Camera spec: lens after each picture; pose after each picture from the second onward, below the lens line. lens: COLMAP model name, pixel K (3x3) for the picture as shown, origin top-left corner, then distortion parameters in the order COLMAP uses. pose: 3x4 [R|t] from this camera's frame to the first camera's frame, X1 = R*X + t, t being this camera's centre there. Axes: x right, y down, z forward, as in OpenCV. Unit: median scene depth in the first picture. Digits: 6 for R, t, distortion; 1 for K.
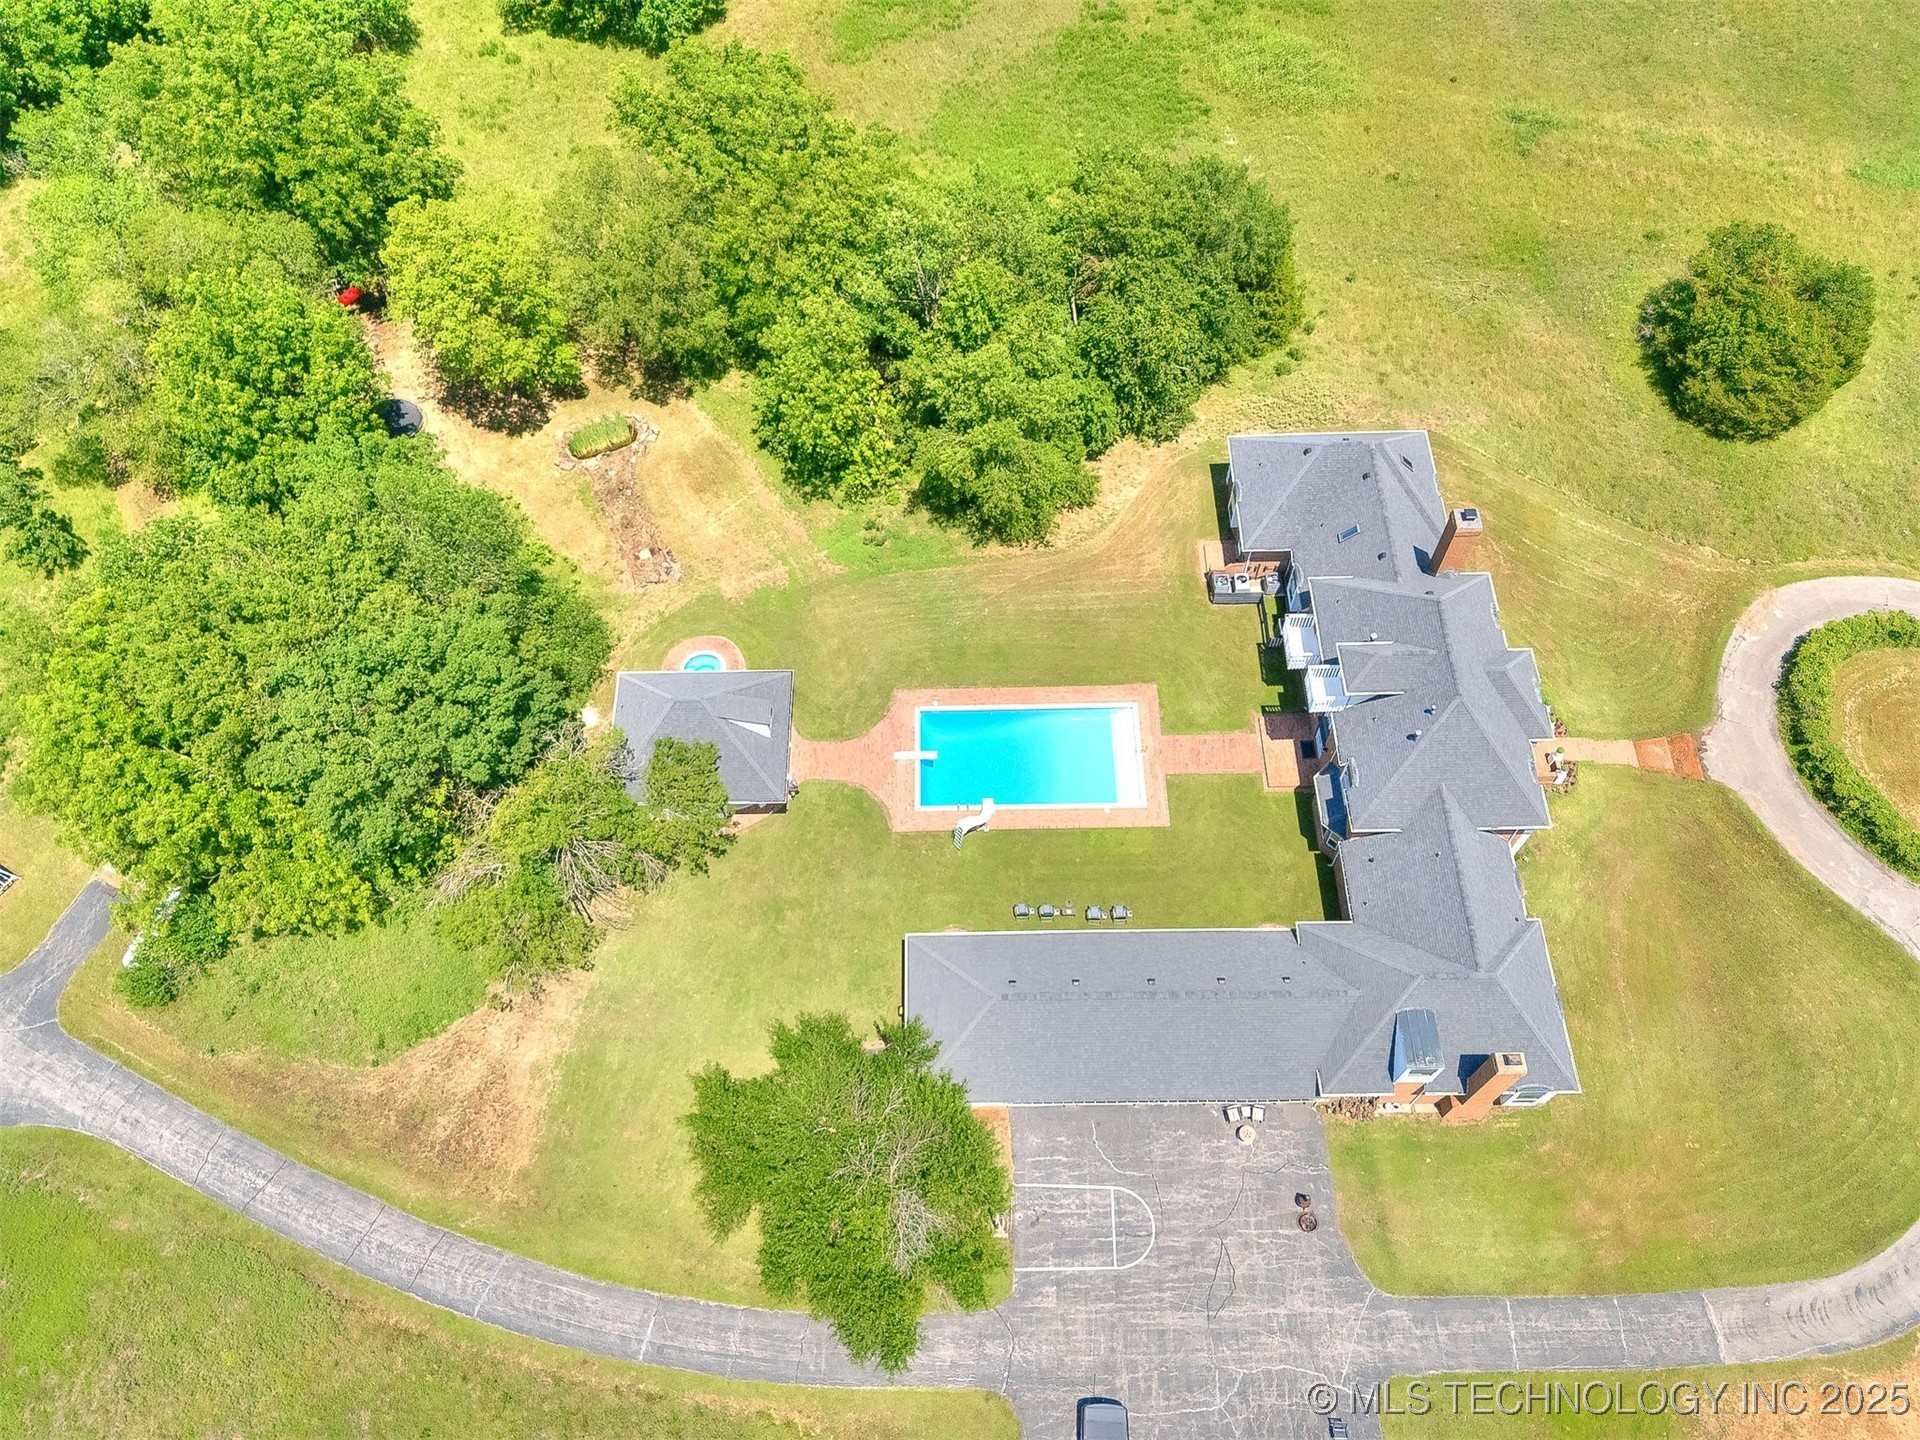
lens RADIAL K [[1445.2, 0, 960.0], [0, 1445.2, 720.0], [0, 0, 1]] dist [0.022296, -0.013956]
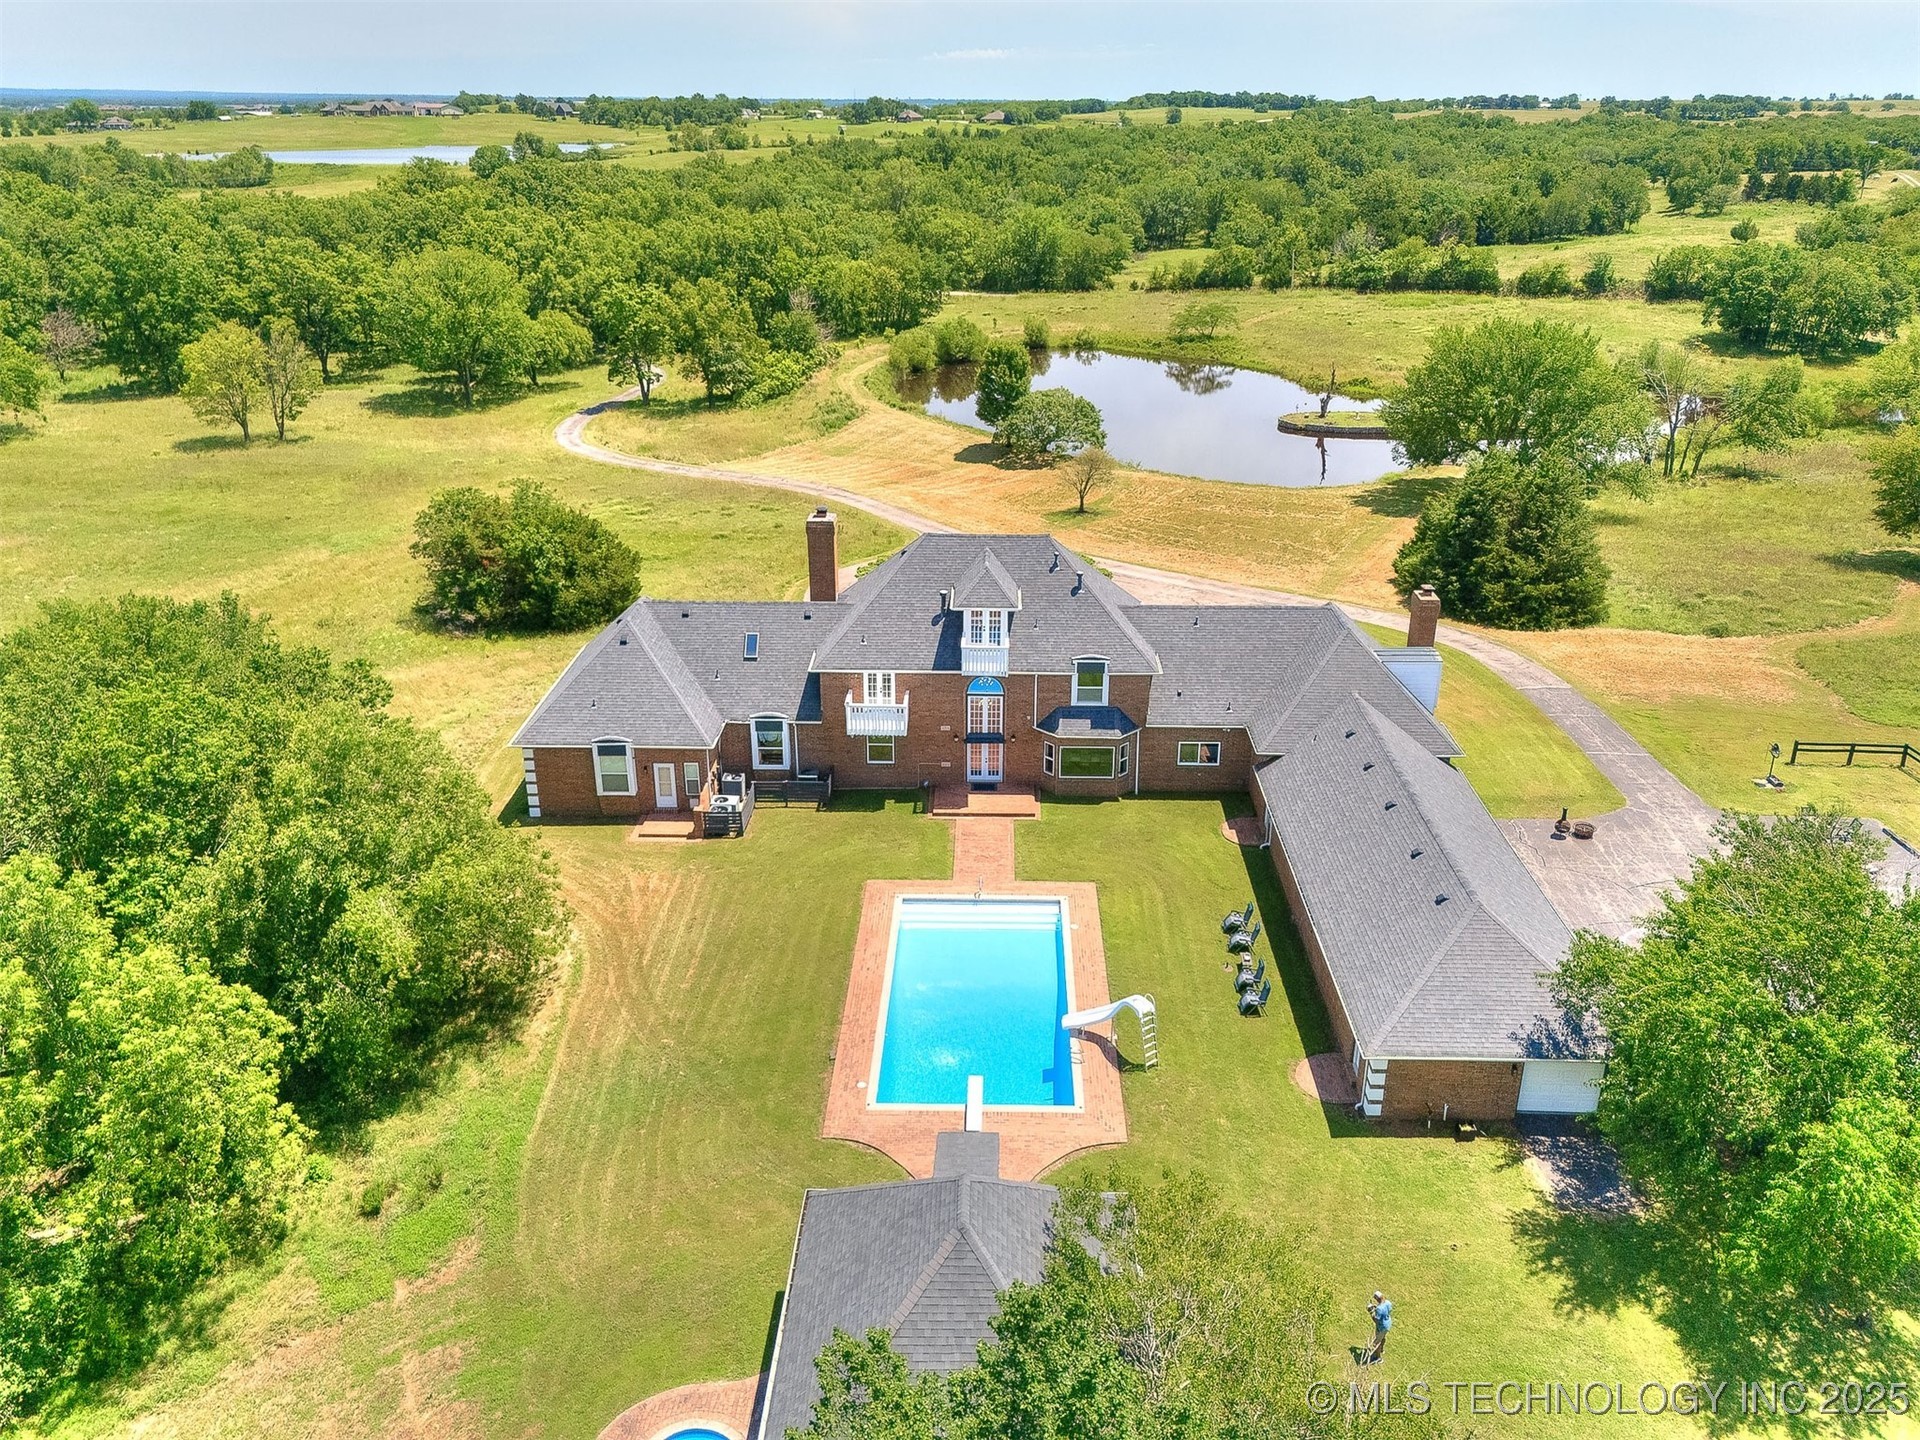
lens RADIAL K [[1445.2, 0, 960.0], [0, 1445.2, 720.0], [0, 0, 1]] dist [0.022296, -0.013956]
pose [[0.044996, -0.385823, 0.921475, -0.491700], [0.861860, 0.481416, 0.159485, -0.139377], [-0.505146, 0.787006, 0.354187, 0.708102]]
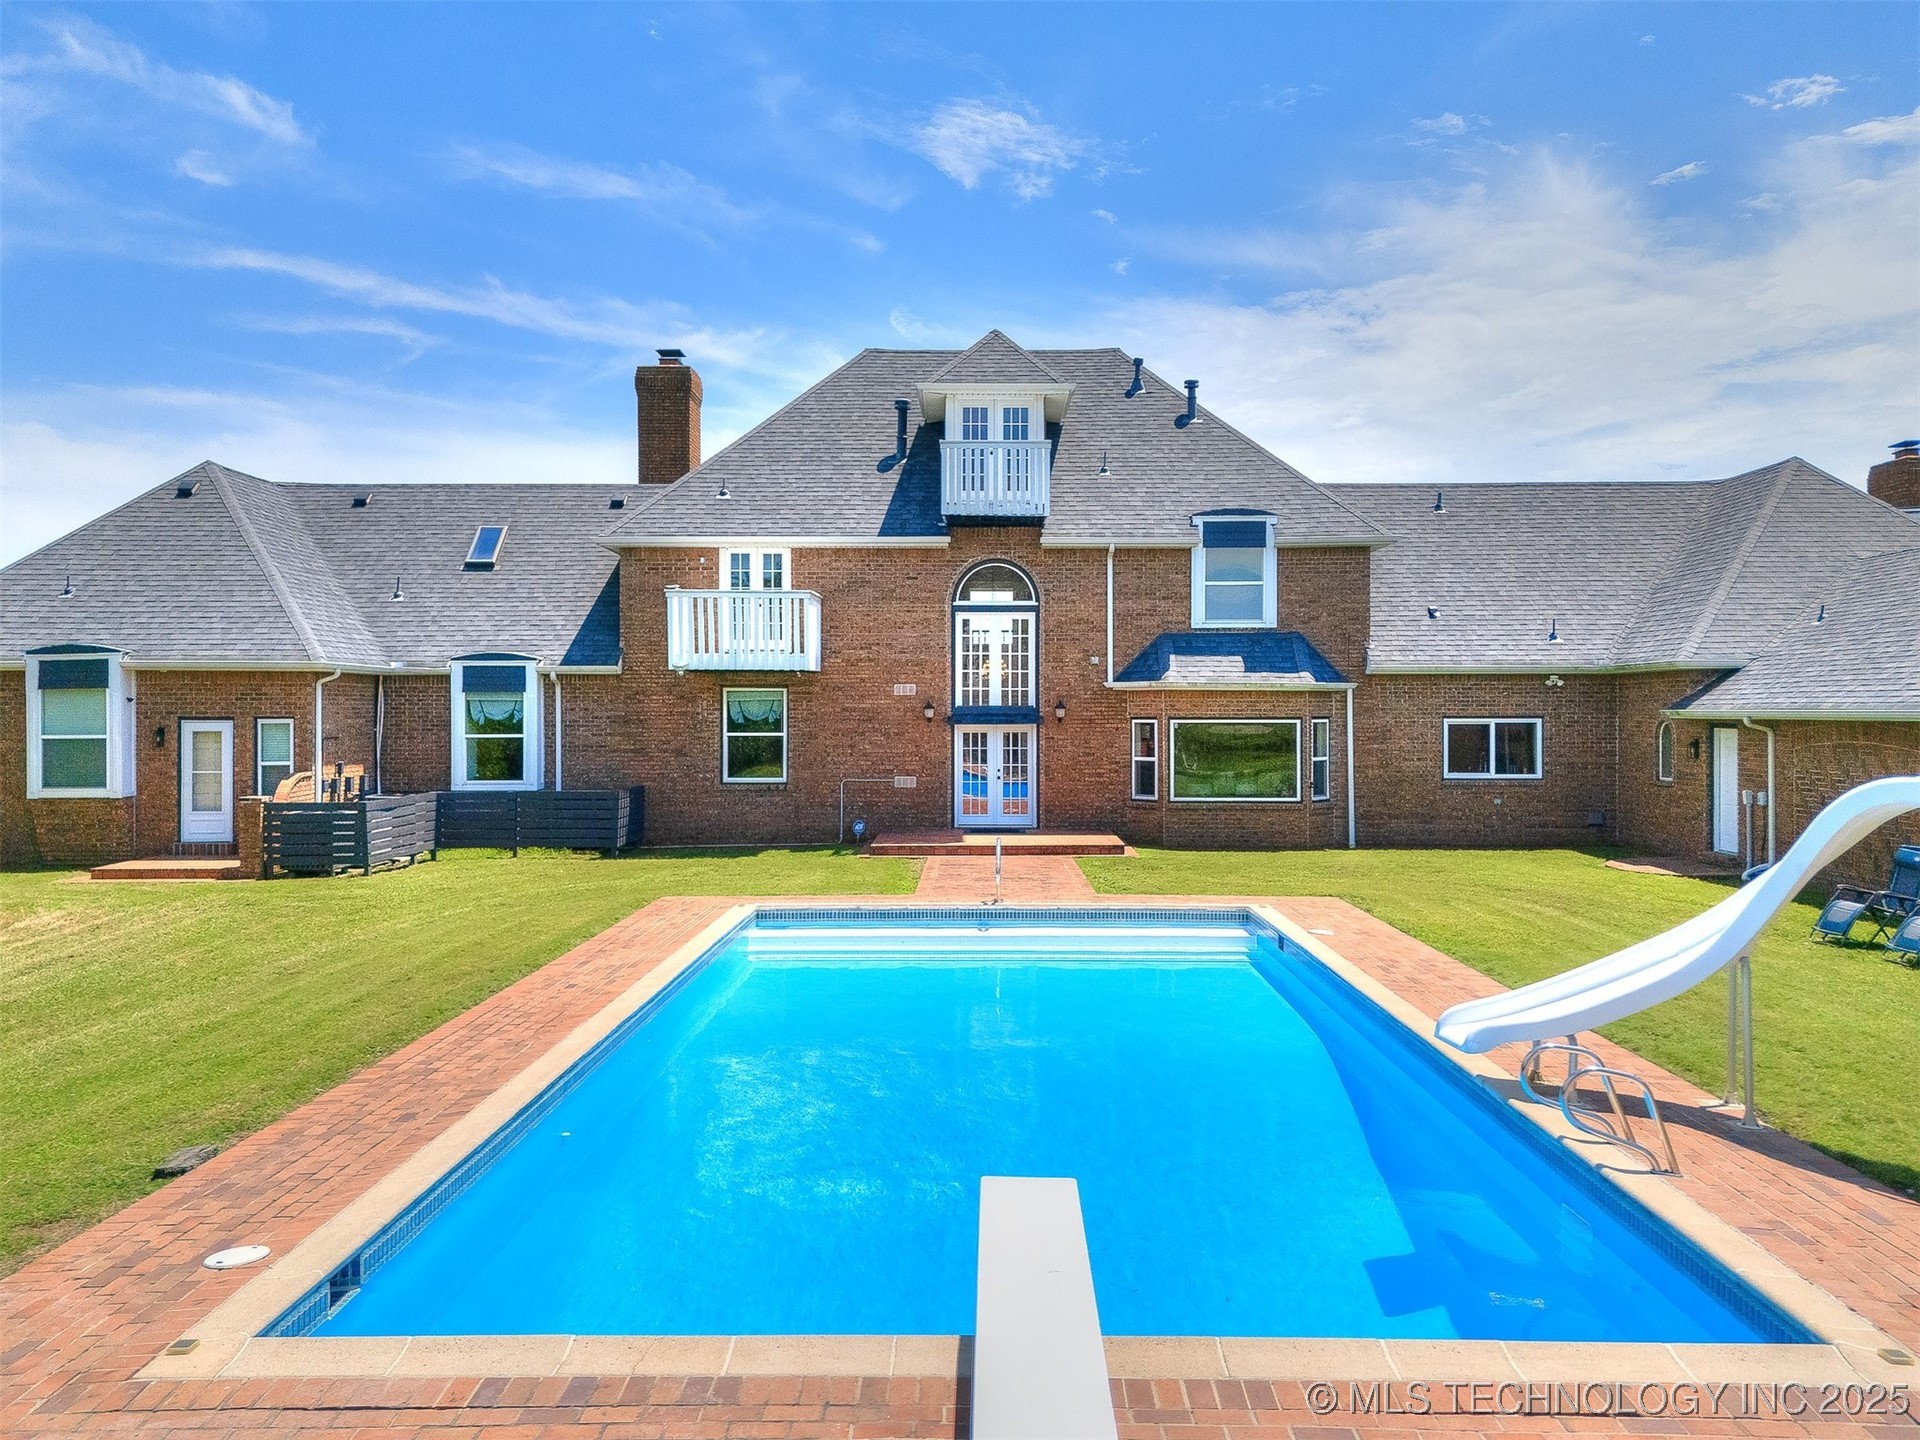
lens RADIAL K [[1445.2, 0, 960.0], [0, 1445.2, 720.0], [0, 0, 1]] dist [0.022296, -0.013956]
pose [[0.033116, 0.011064, 0.999390, -0.102145], [0.861570, 0.506488, -0.034156, 0.011125], [-0.506557, 0.862176, 0.007240, 0.997336]]
